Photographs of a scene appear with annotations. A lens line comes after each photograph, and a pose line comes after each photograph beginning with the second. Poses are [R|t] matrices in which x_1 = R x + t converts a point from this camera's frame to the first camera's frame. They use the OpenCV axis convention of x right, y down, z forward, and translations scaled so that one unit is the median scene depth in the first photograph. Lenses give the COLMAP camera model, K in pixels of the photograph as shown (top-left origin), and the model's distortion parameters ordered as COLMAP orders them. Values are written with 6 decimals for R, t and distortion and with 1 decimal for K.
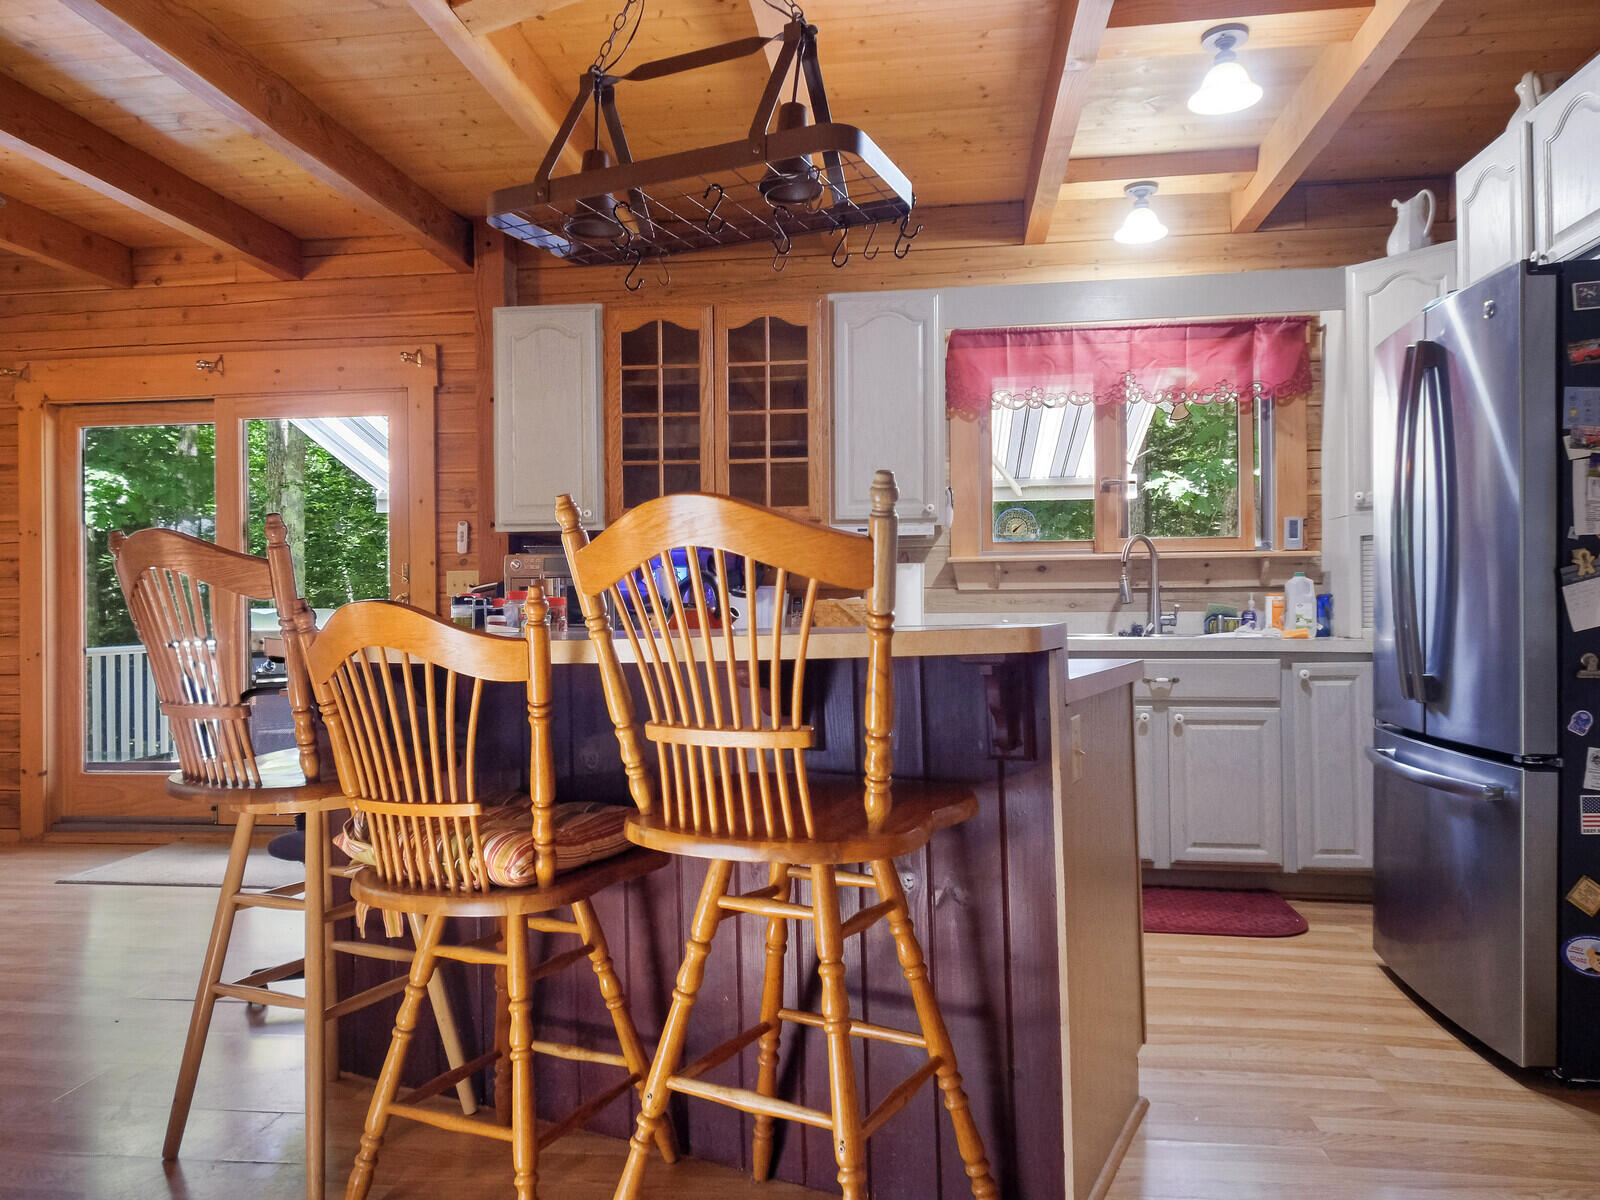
lens RADIAL K [[1066.7, 0, 799.3], [0, 1066.7, 610.7], [0, 0, 1]] dist [0.026080, -0.034965]
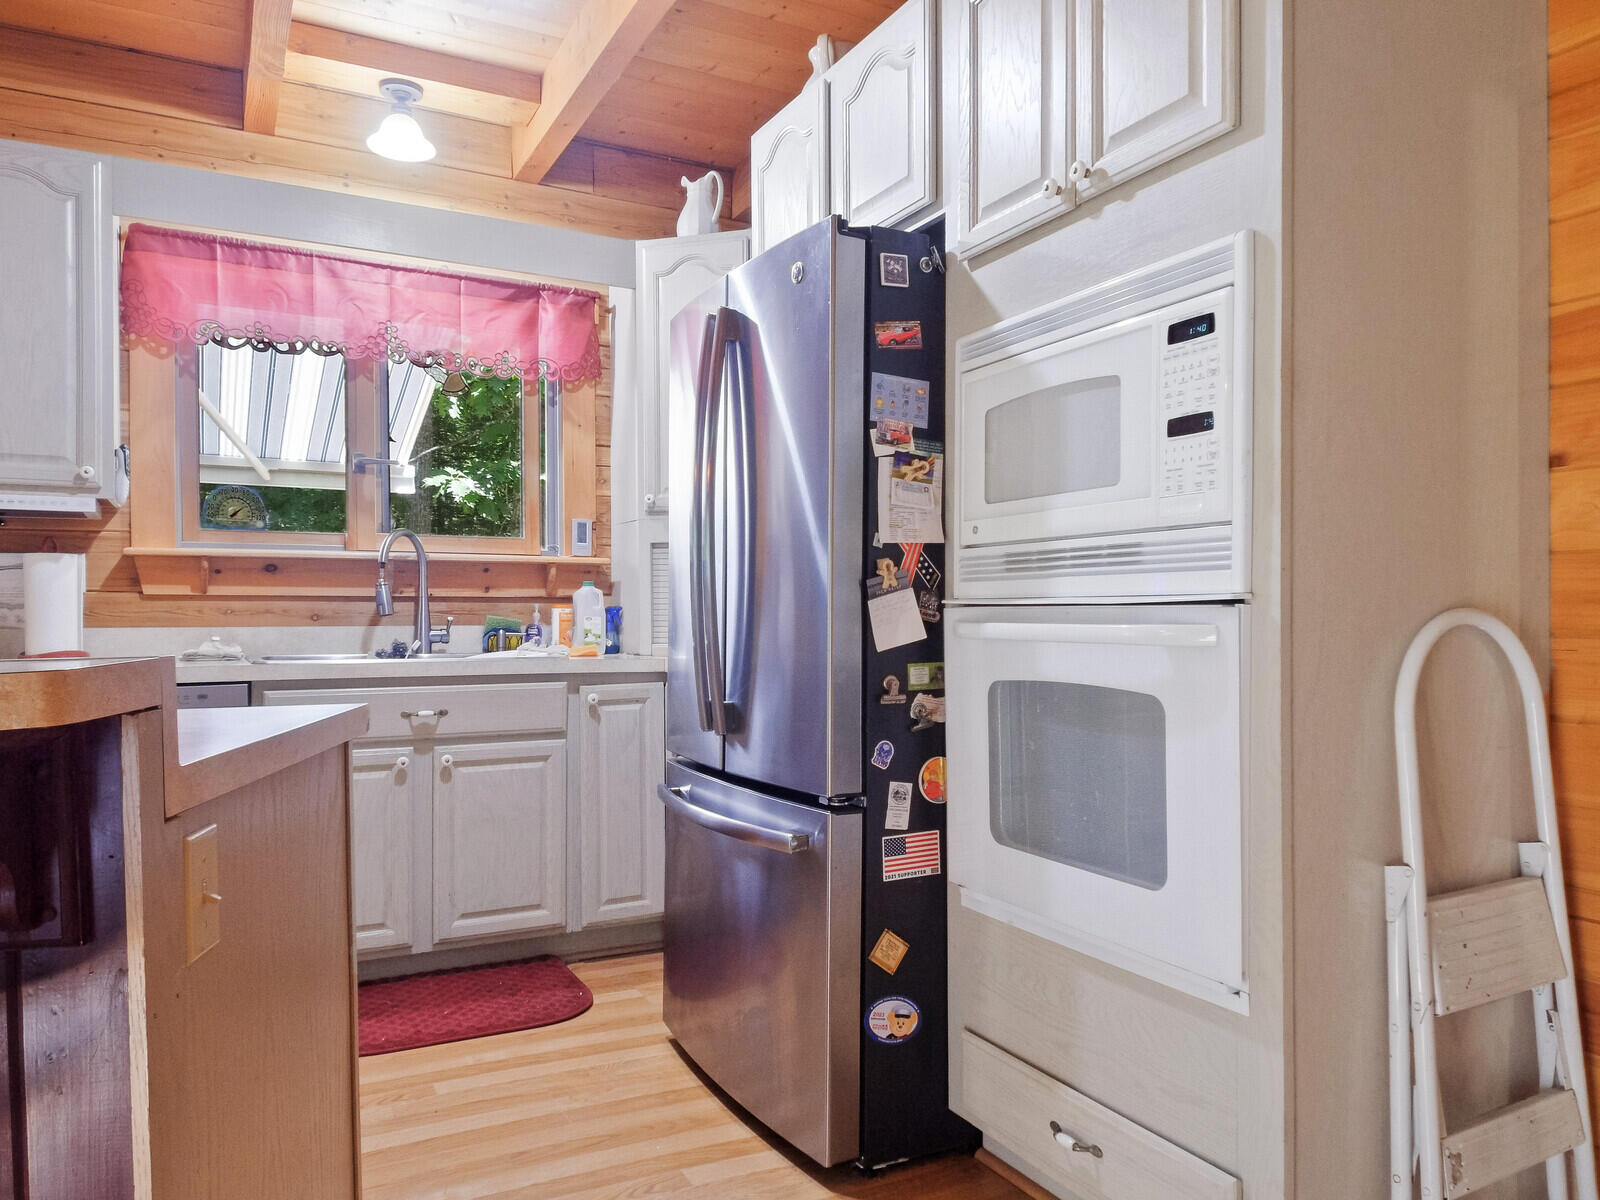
lens RADIAL K [[1174.9, 0, 801.1], [0, 1174.9, 611.1], [0, 0, 1]] dist [0.148368, -0.202766]
pose [[0.815426, 0.009961, 0.578776, 0.050343], [-0.004201, 0.999927, -0.011289, -0.001326], [-0.578846, 0.006774, 0.815409, 0.112300]]
